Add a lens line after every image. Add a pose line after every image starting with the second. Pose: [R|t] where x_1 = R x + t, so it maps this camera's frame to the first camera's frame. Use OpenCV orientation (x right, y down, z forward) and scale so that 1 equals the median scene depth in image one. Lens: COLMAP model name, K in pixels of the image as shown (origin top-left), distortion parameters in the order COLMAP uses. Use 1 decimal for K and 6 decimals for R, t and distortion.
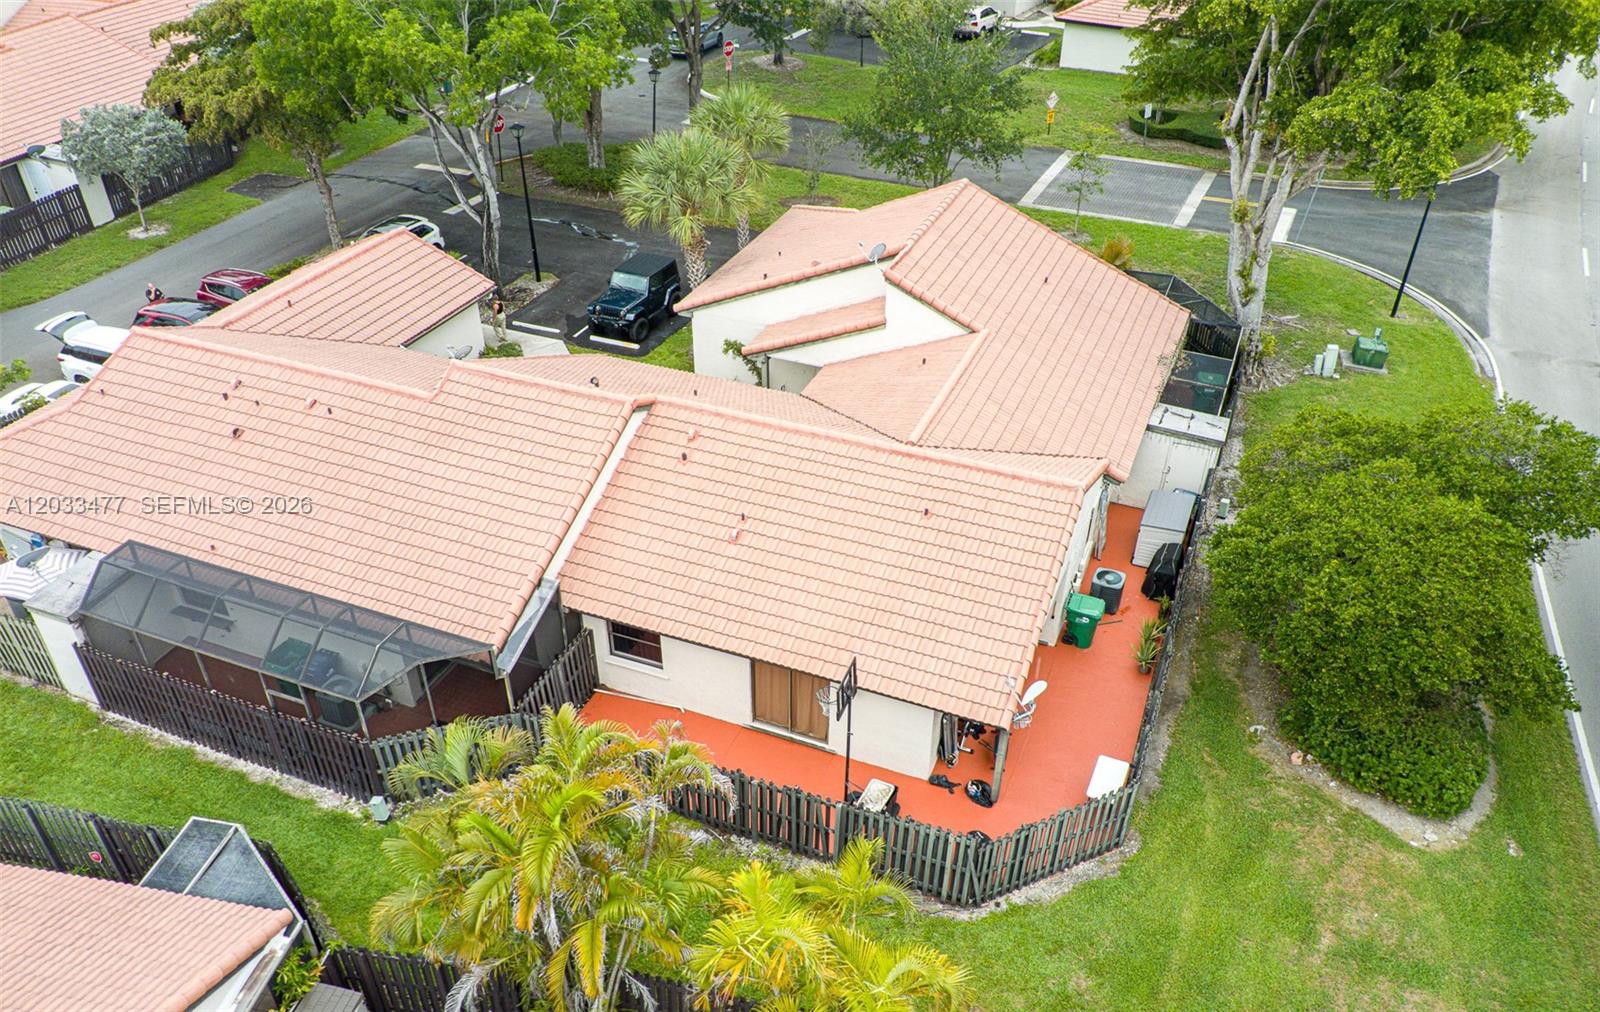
lens RADIAL K [[1170.7, 0, 806.5], [0, 1170.7, 584.4], [0, 0, 1]] dist [0.103175, -0.163011]
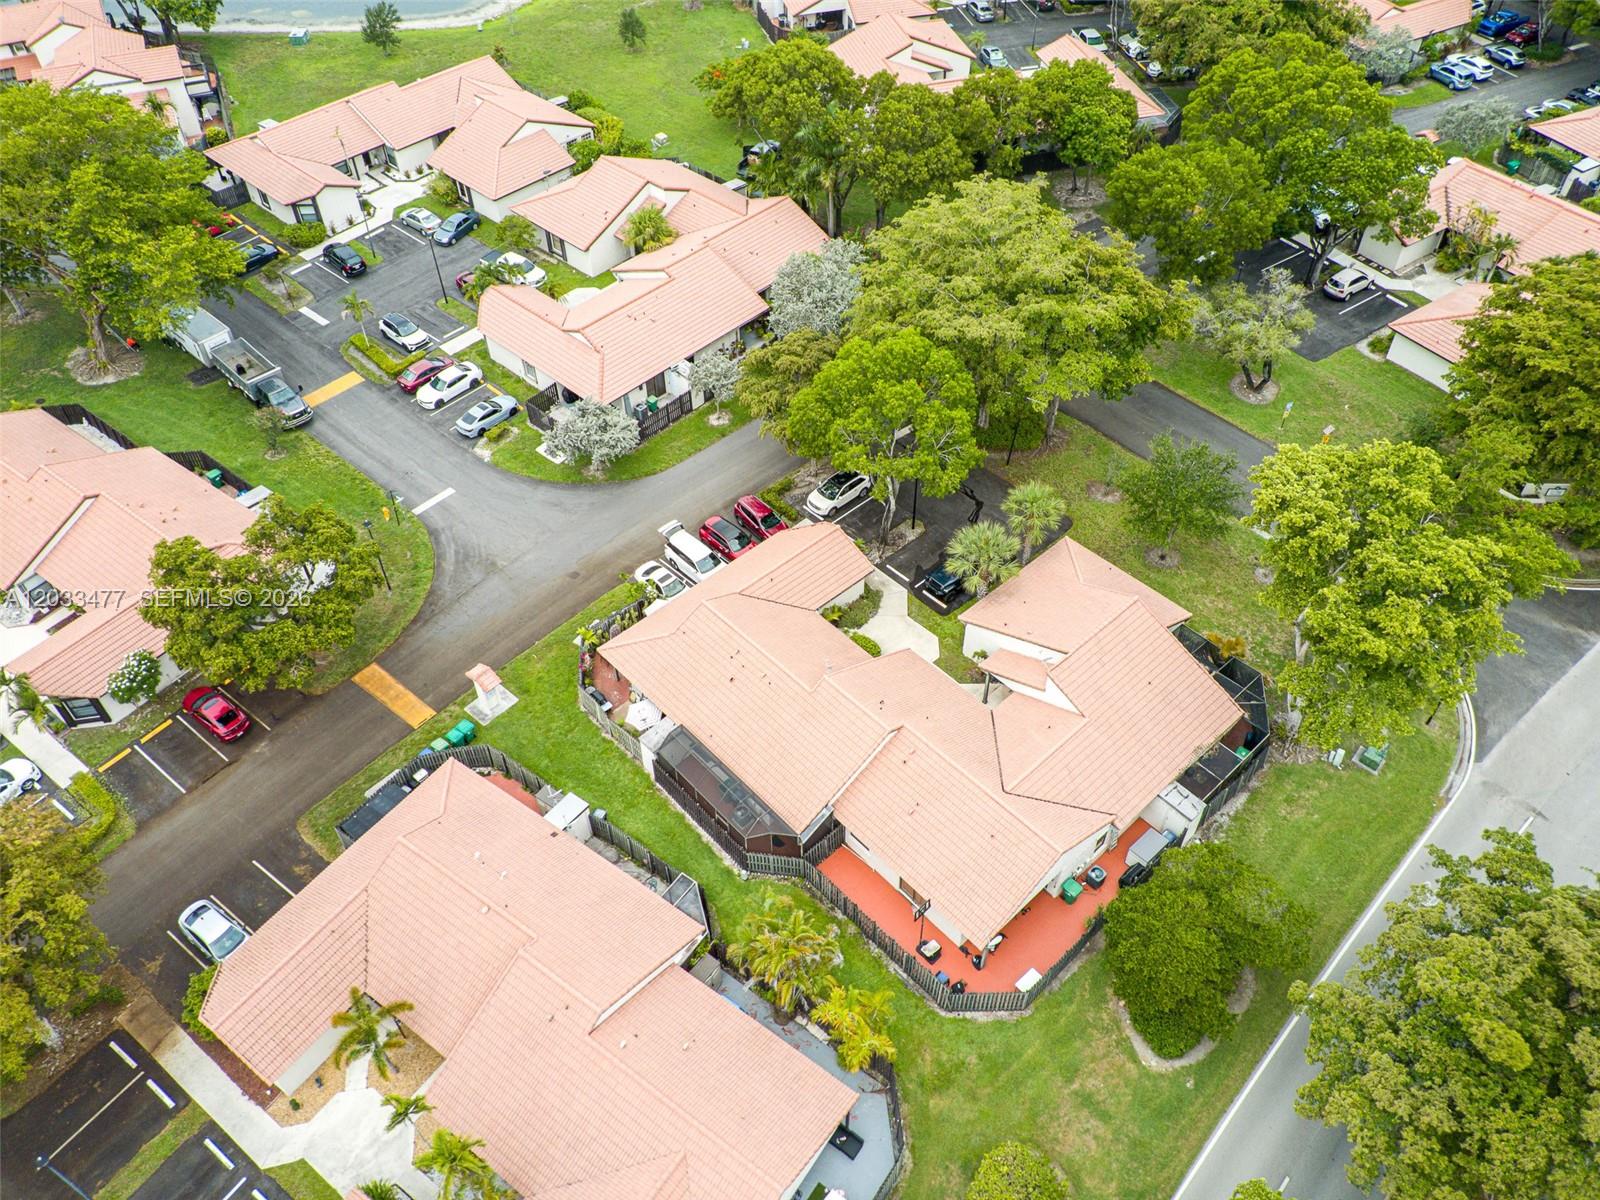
lens RADIAL K [[1235.5, 0, 832.4], [0, 1235.5, 521.7], [0, 0, 1]] dist [0.057035, -0.007969]
pose [[0.908821, 0.282768, -0.306736, 0.351547], [-0.246721, 0.957188, 0.151391, -0.844369], [0.336413, -0.061909, 0.939678, -1.183780]]
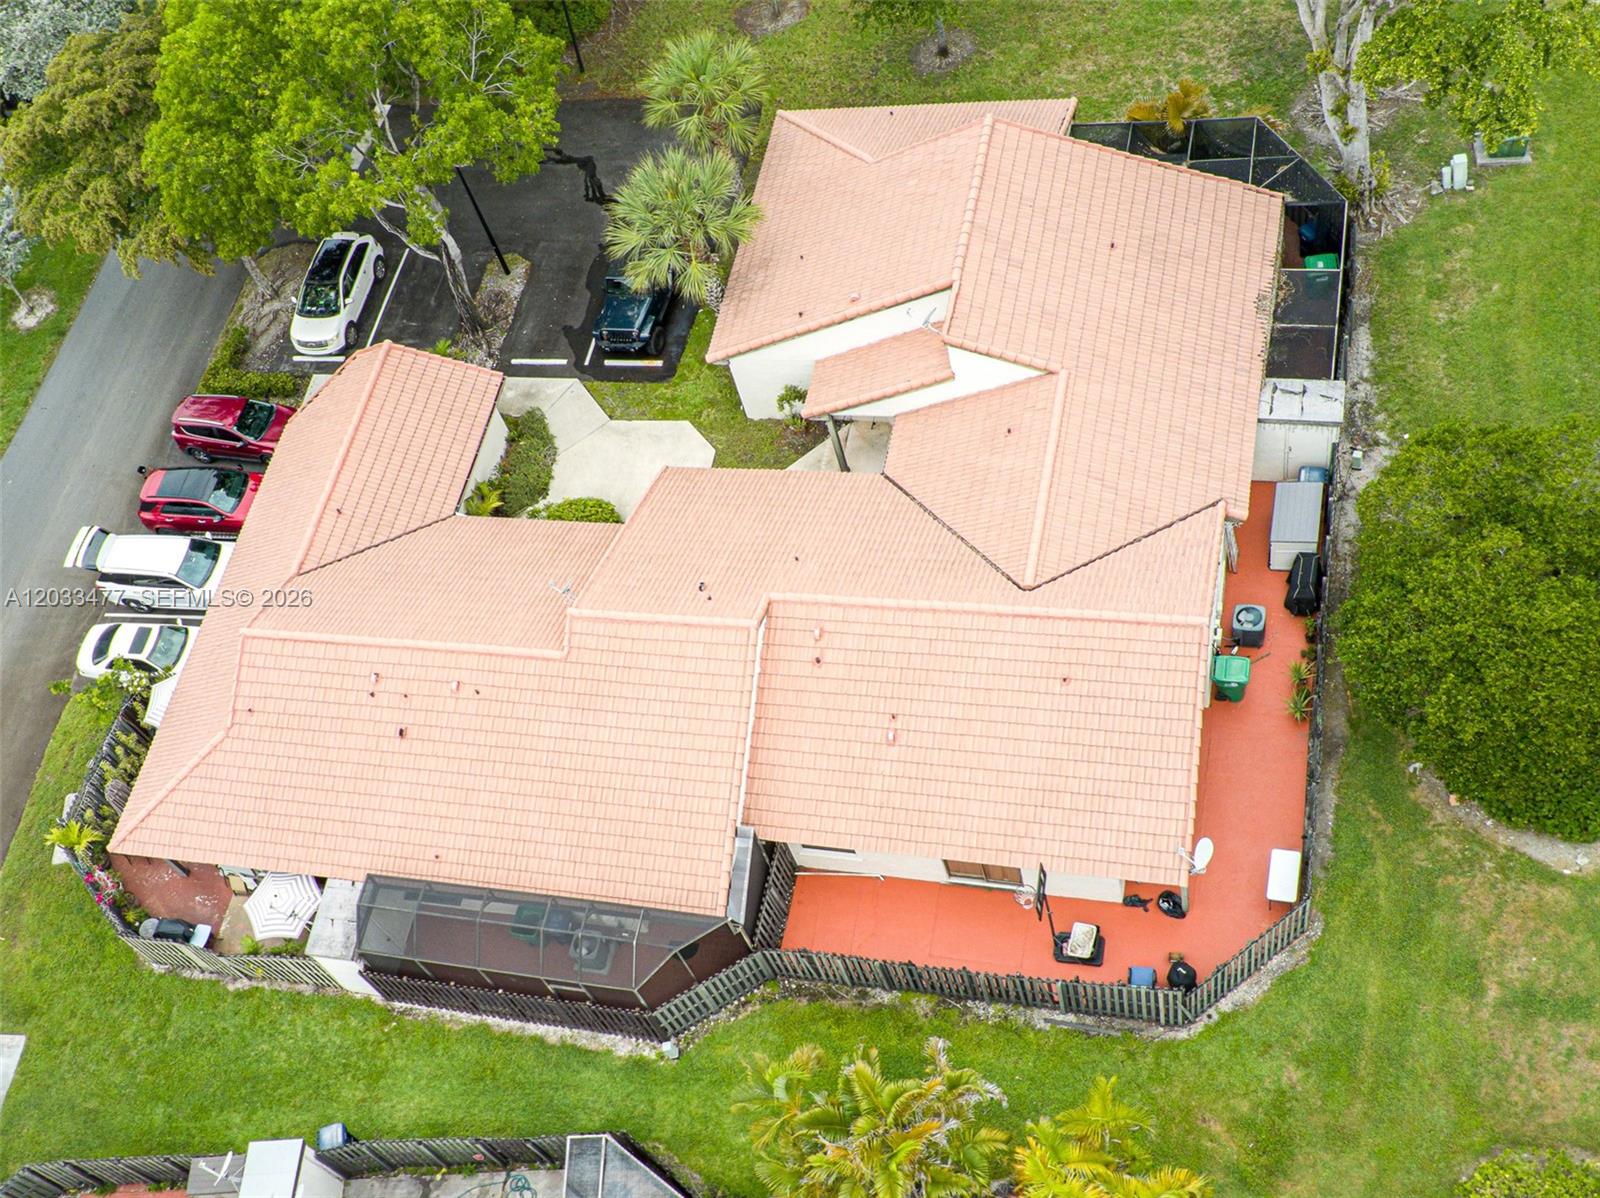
lens RADIAL K [[1798.2, 0, 713.8], [0, 1798.2, 597.7], [0, 0, 1]] dist [0.083172, -0.083427]
pose [[0.958369, -0.260862, -0.116105, 0.006391], [0.284198, 0.910757, 0.299588, -0.650488], [0.027592, -0.320112, 0.946978, -0.485334]]
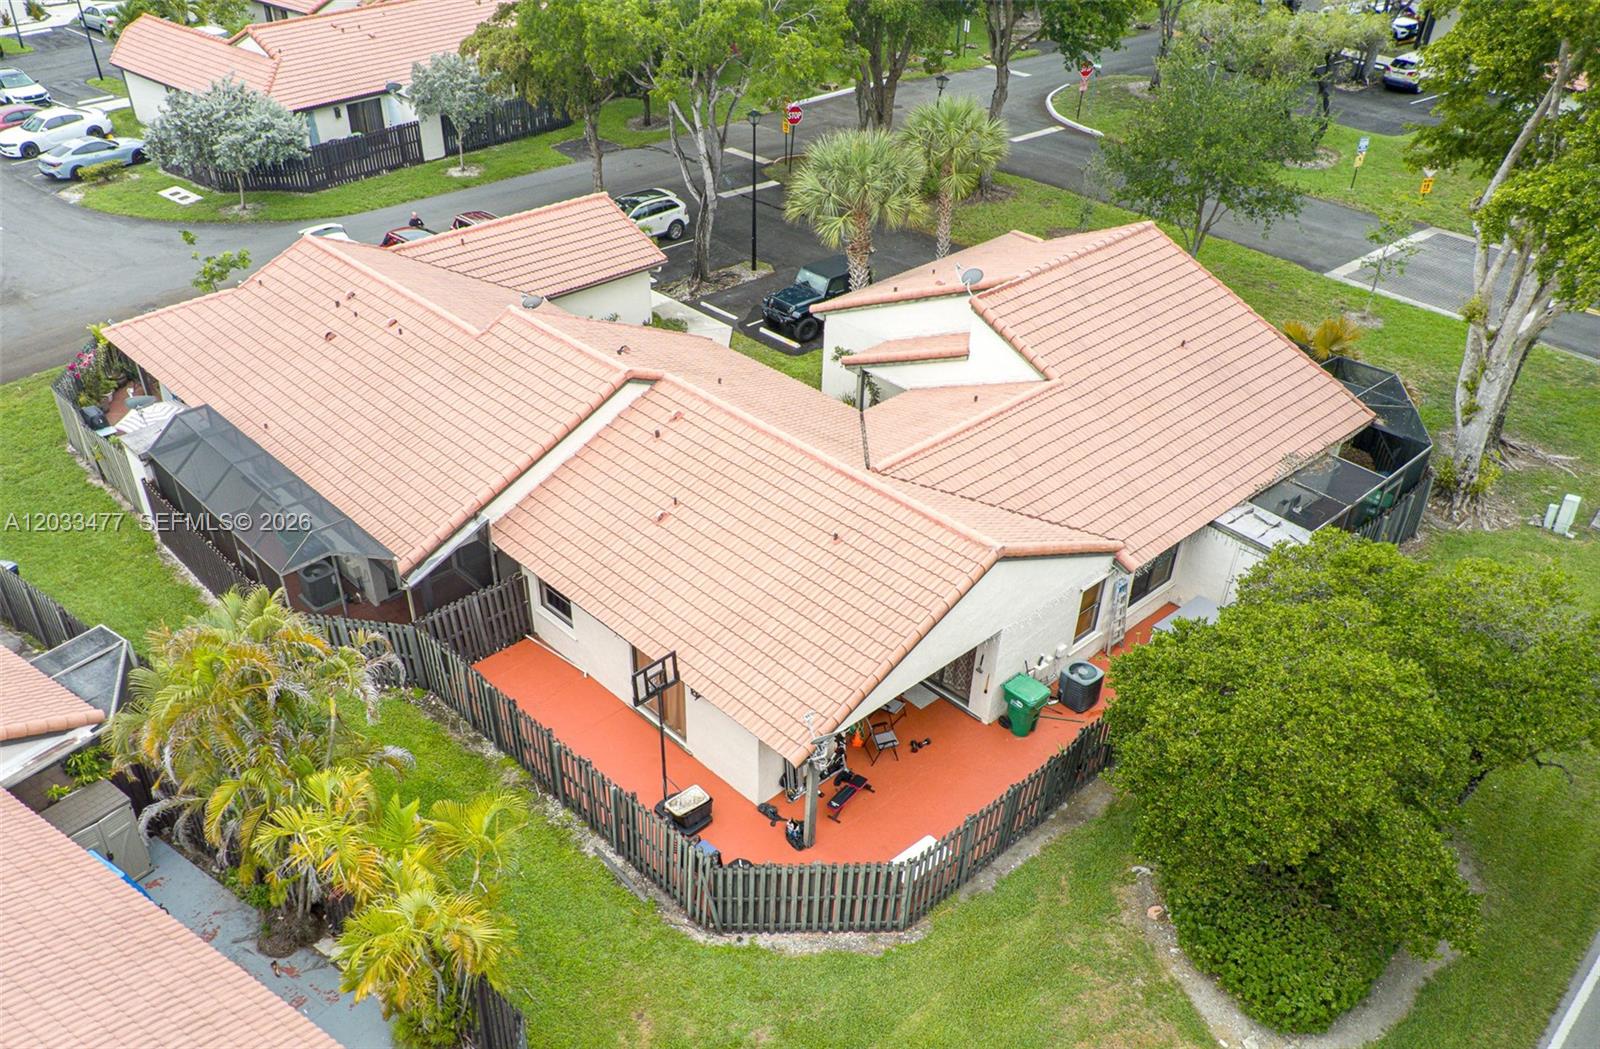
lens RADIAL K [[1253.3, 0, 782.9], [0, 1253.3, 627.8], [0, 0, 1]] dist [0.096790, -0.155520]
pose [[0.906058, 0.253594, -0.338746, 0.392125], [-0.256481, 0.965840, 0.037030, -0.015792], [0.336565, 0.053330, 0.940149, 0.032389]]
